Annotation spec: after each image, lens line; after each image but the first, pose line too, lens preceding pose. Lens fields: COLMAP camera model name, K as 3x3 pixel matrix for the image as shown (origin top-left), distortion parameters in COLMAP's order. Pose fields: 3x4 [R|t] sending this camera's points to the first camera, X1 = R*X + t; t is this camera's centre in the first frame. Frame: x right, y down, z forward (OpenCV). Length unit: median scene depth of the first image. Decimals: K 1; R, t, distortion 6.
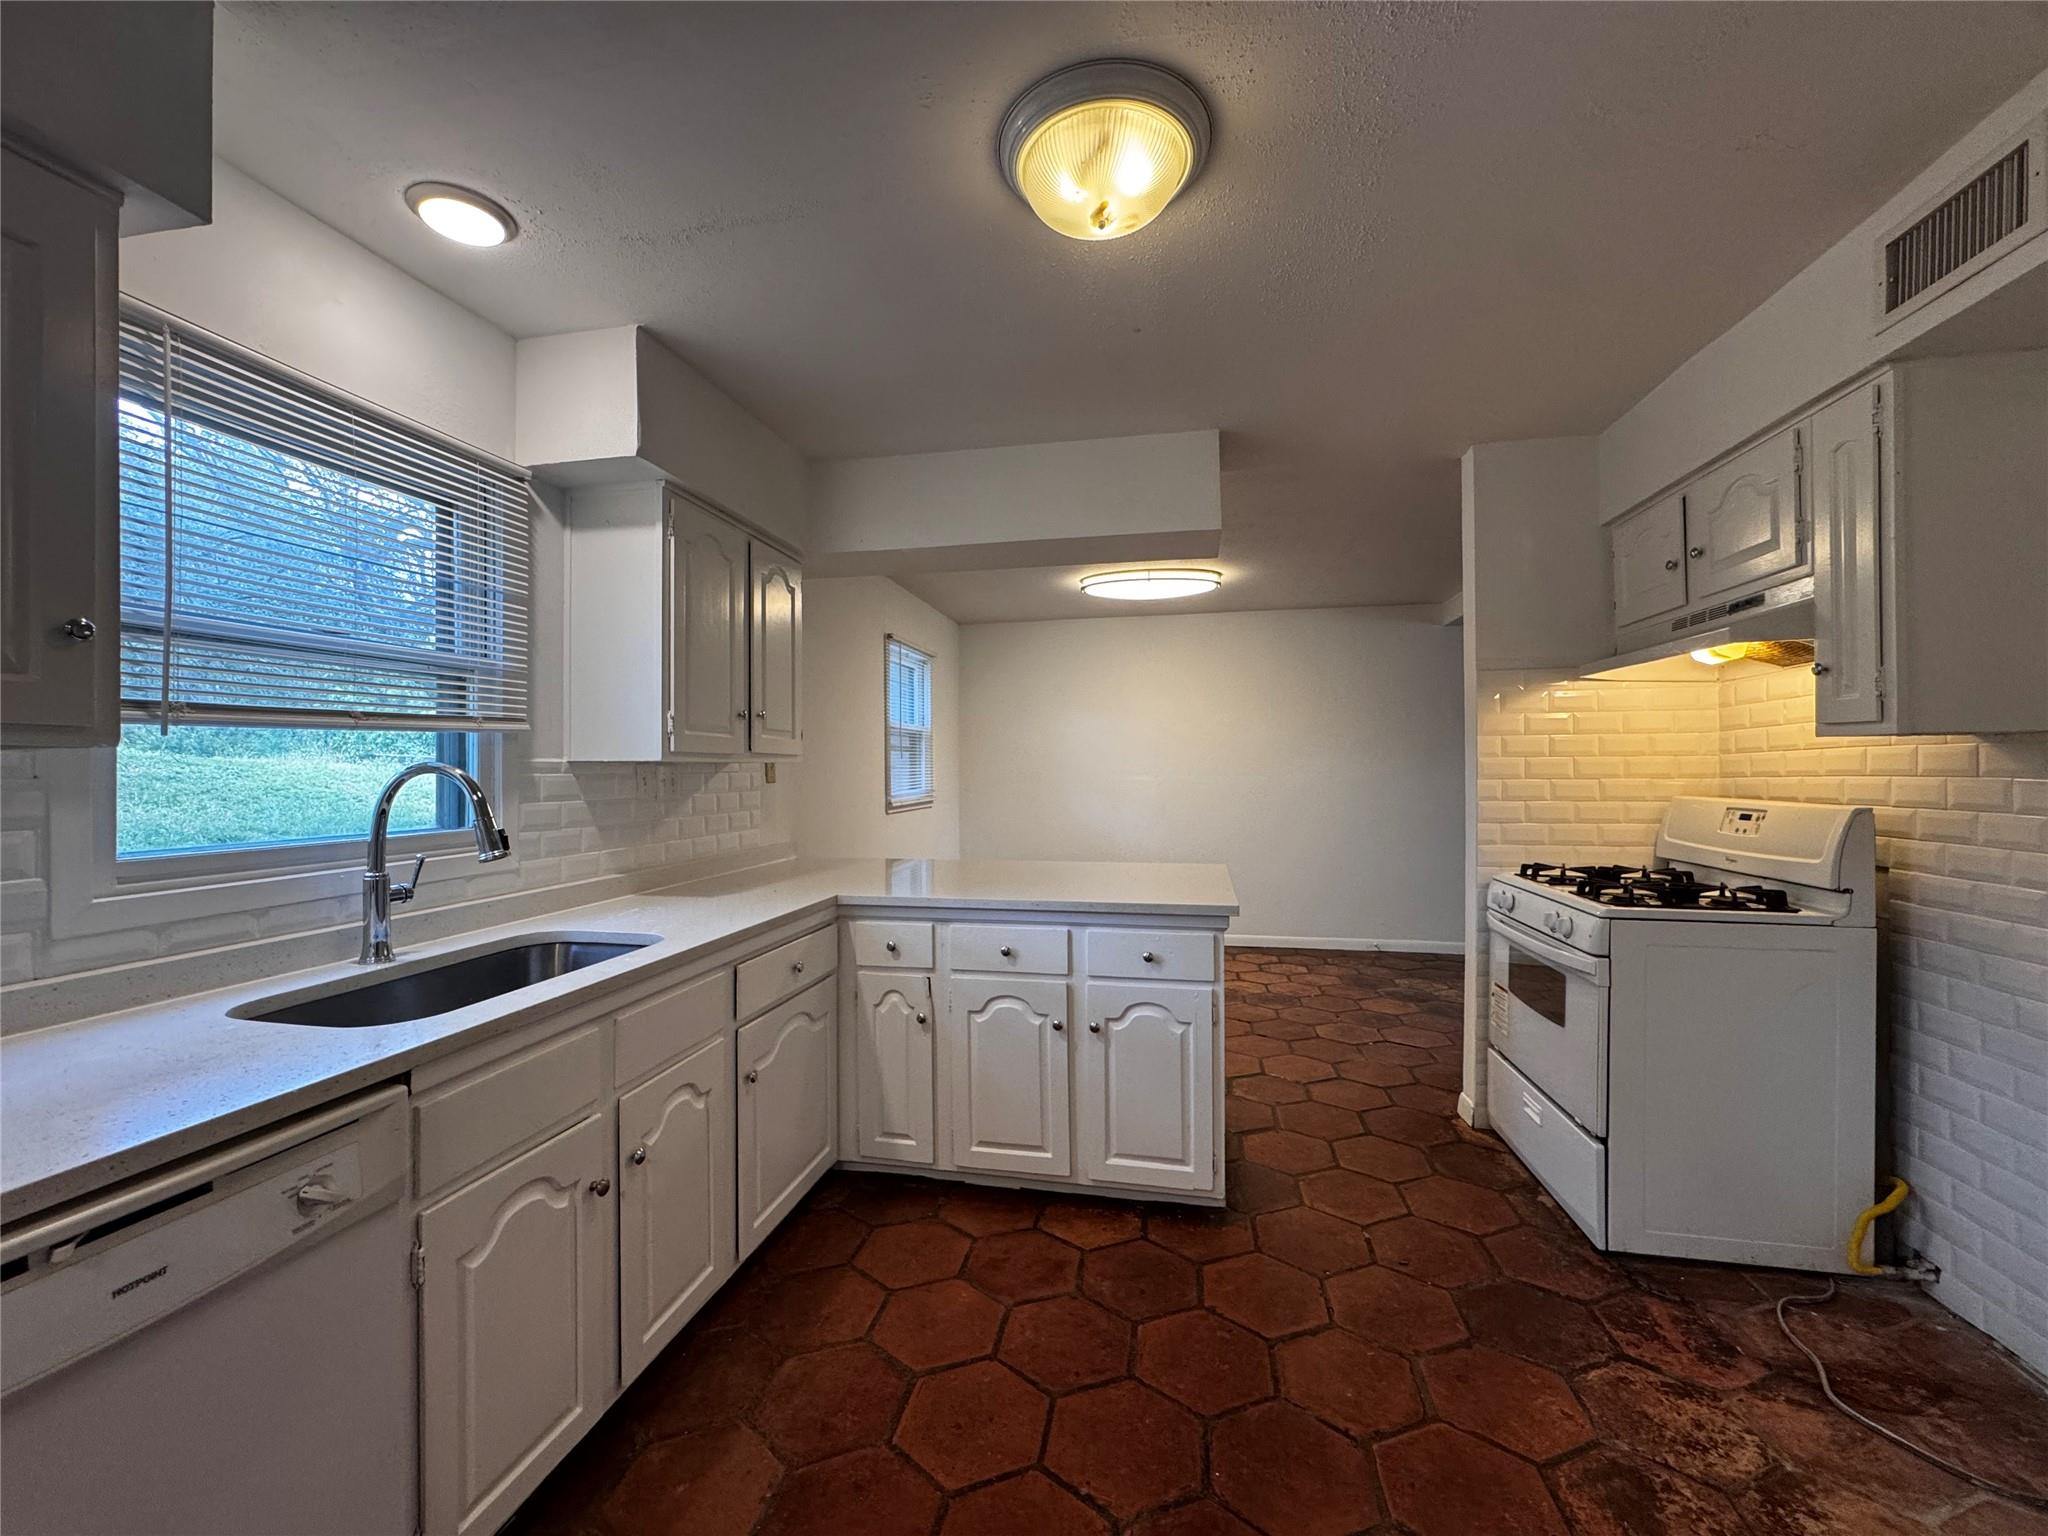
lens RADIAL K [[819.1, 0, 1019.8], [0, 819.1, 771.2], [0, 0, 1]] dist [-0.002174, 0.000434]
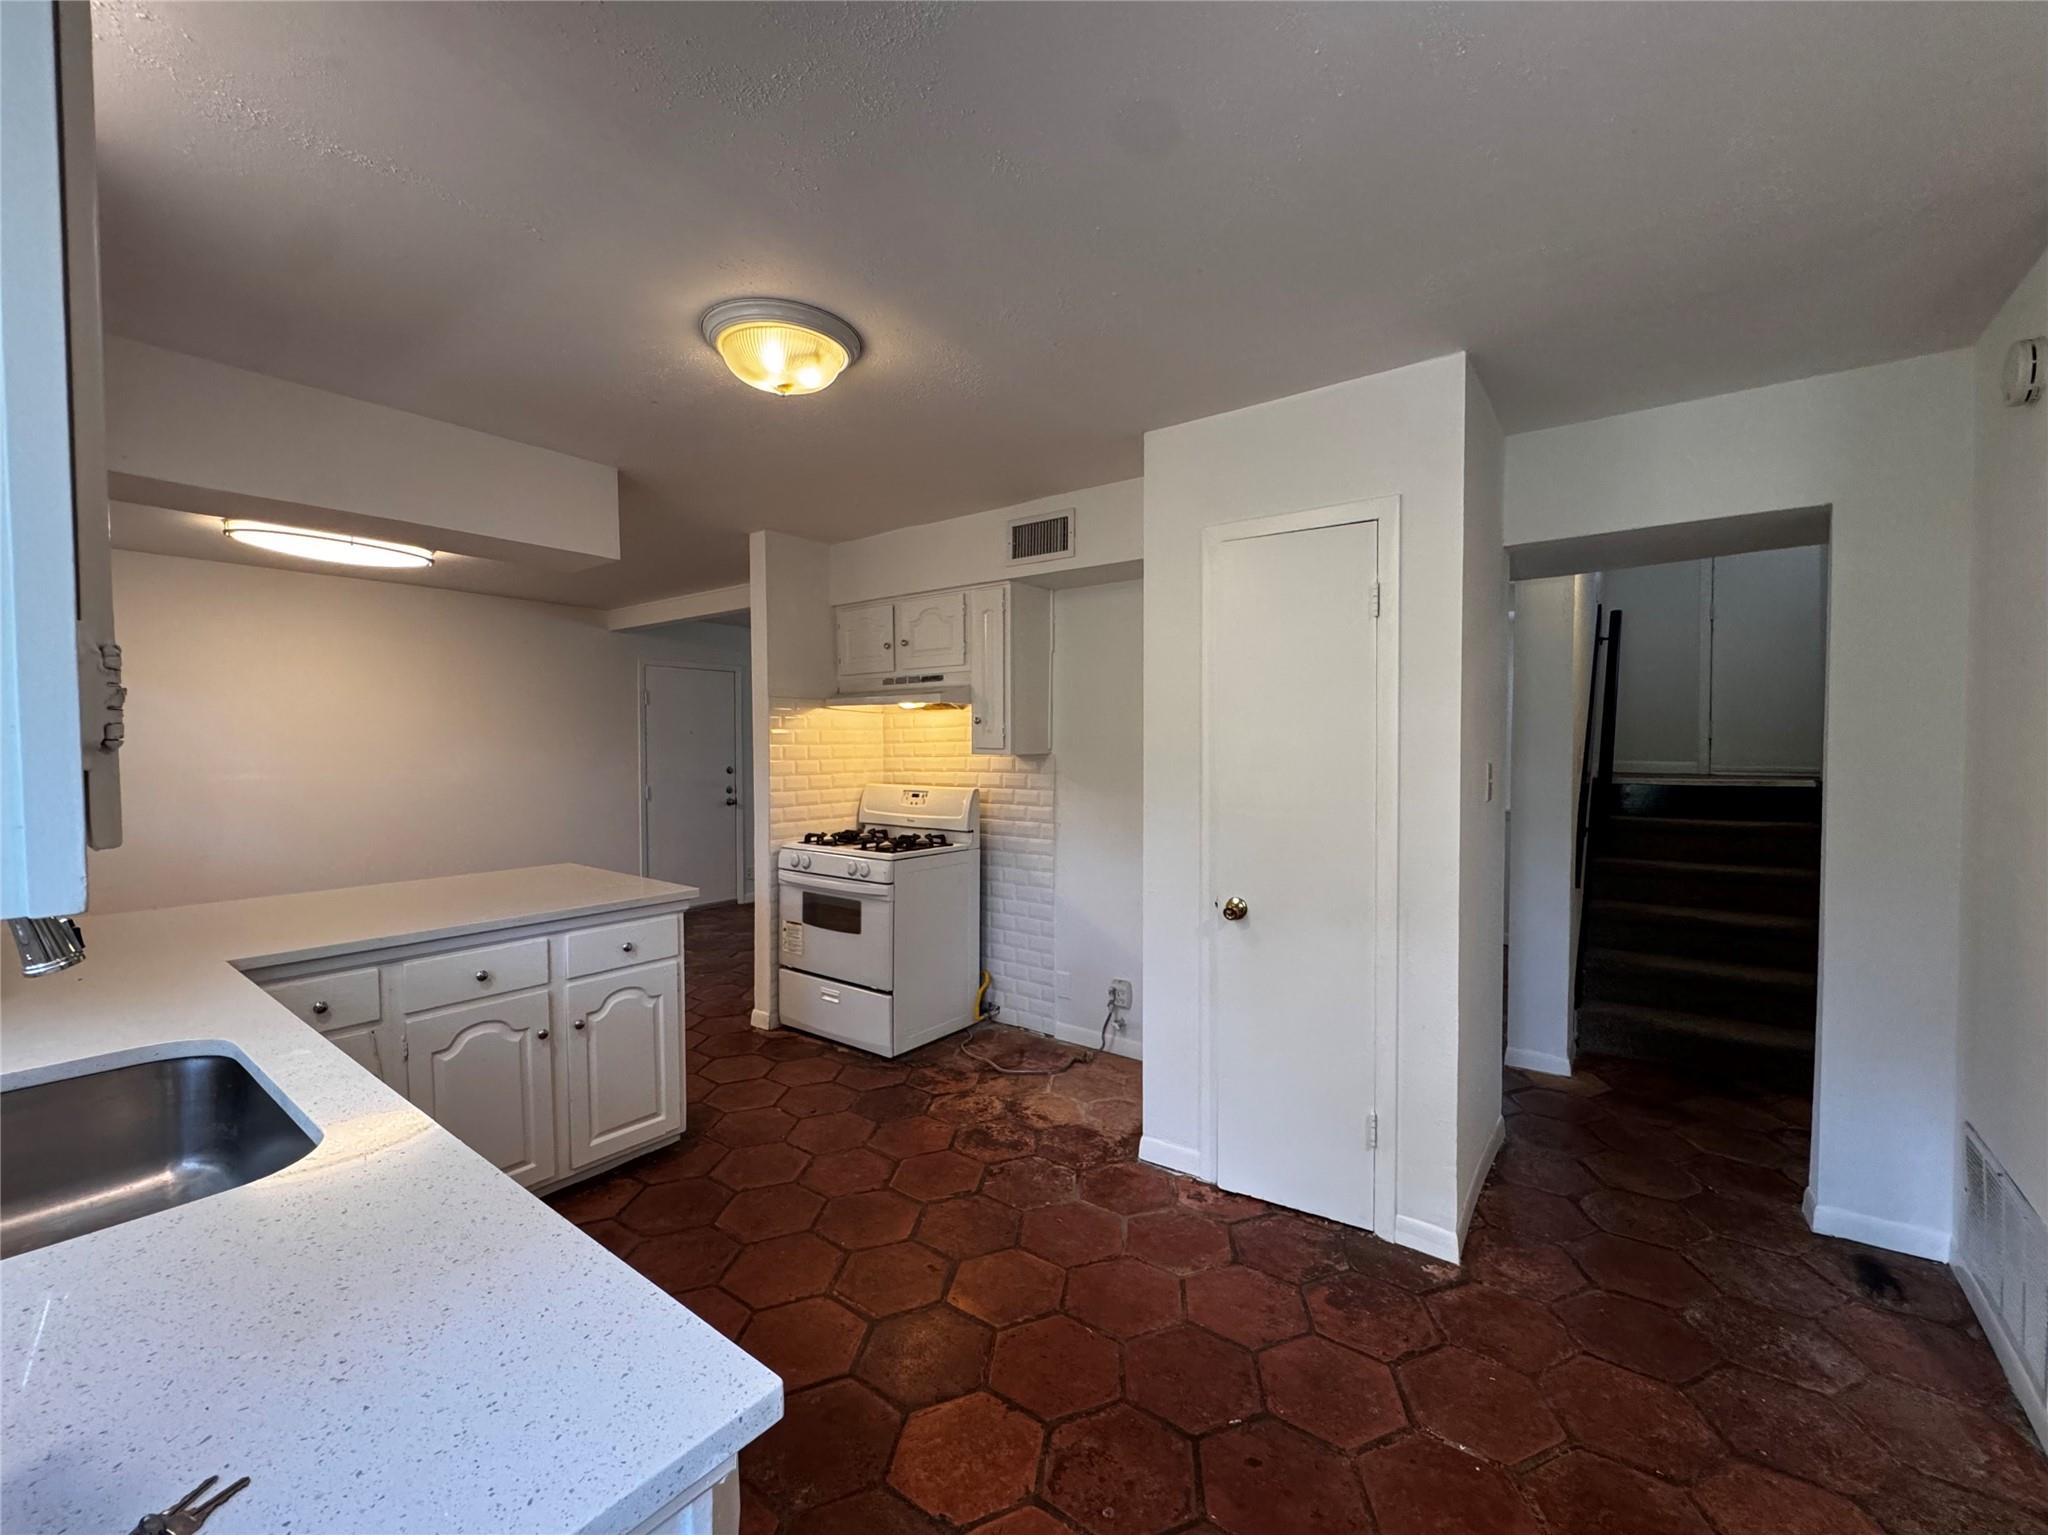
lens RADIAL K [[847.5, 0, 1024.0], [0, 847.5, 767.5], [0, 0, 1]] dist [-0.002536, -0.000992]
pose [[0.429652, -0.022019, 0.902726, -0.701503], [0.000720, 0.999711, 0.024042, -0.050908], [-0.902994, -0.009679, 0.429544, 0.010630]]
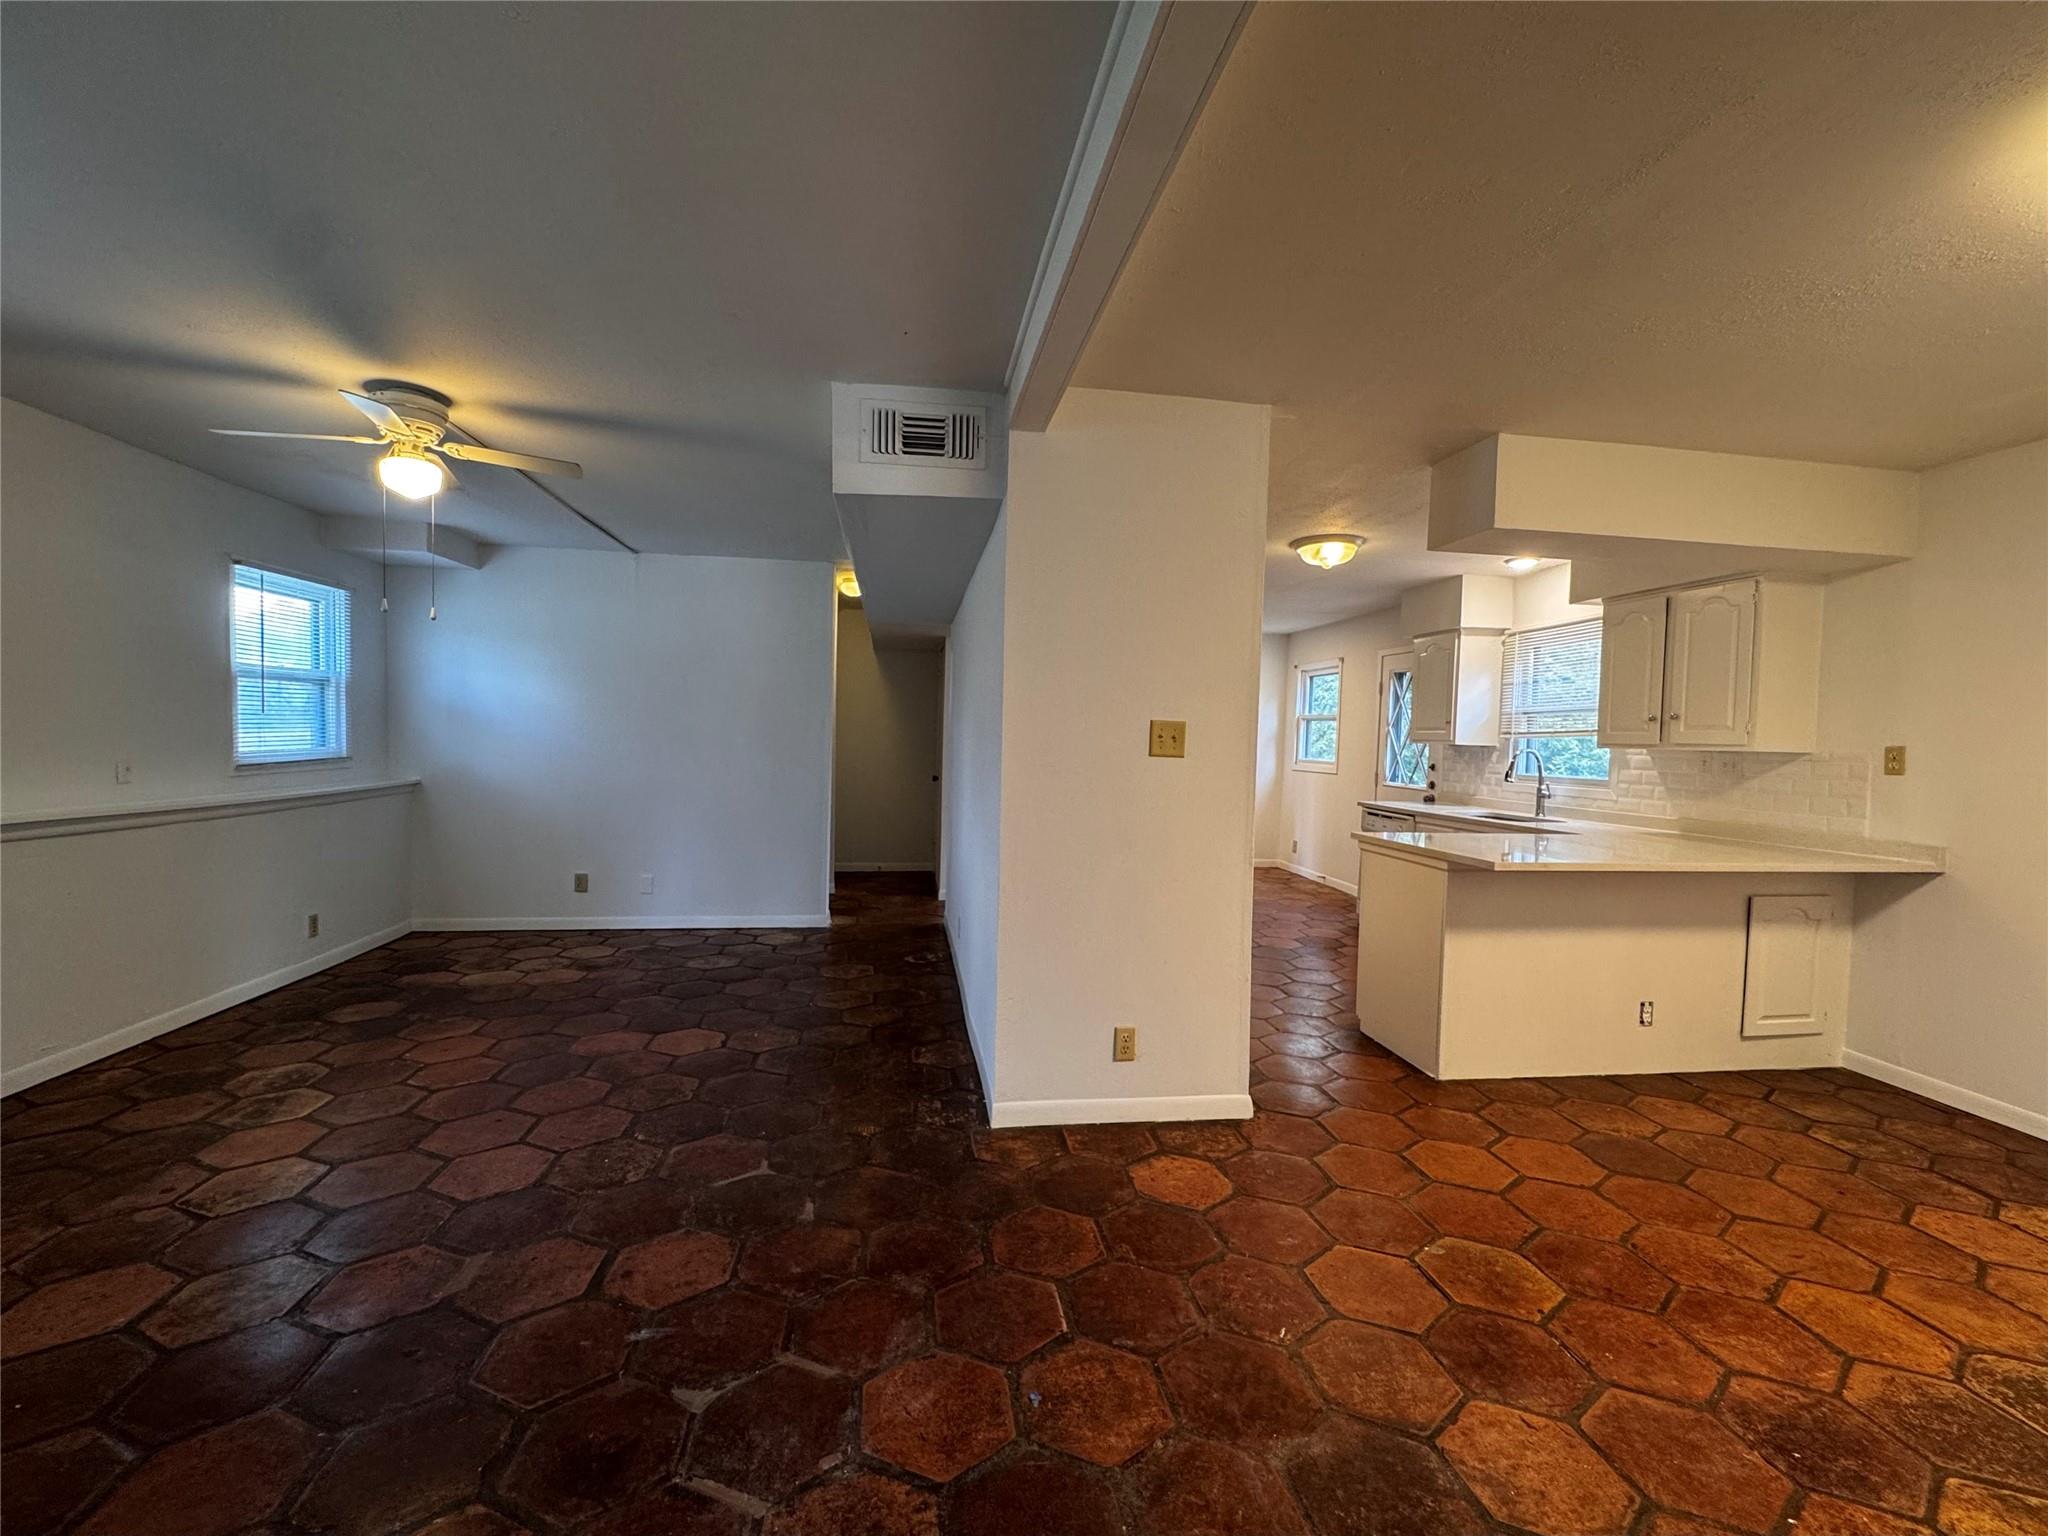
lens RADIAL K [[847.5, 0, 1024.0], [0, 847.5, 768.0], [0, 0, 1]] dist [-0.002536, -0.000992]
pose [[-0.944133, -0.007851, -0.329472, 1.505875], [-0.020952, 0.999124, 0.036232, -0.011788], [0.328899, 0.041111, -0.943470, 2.470794]]
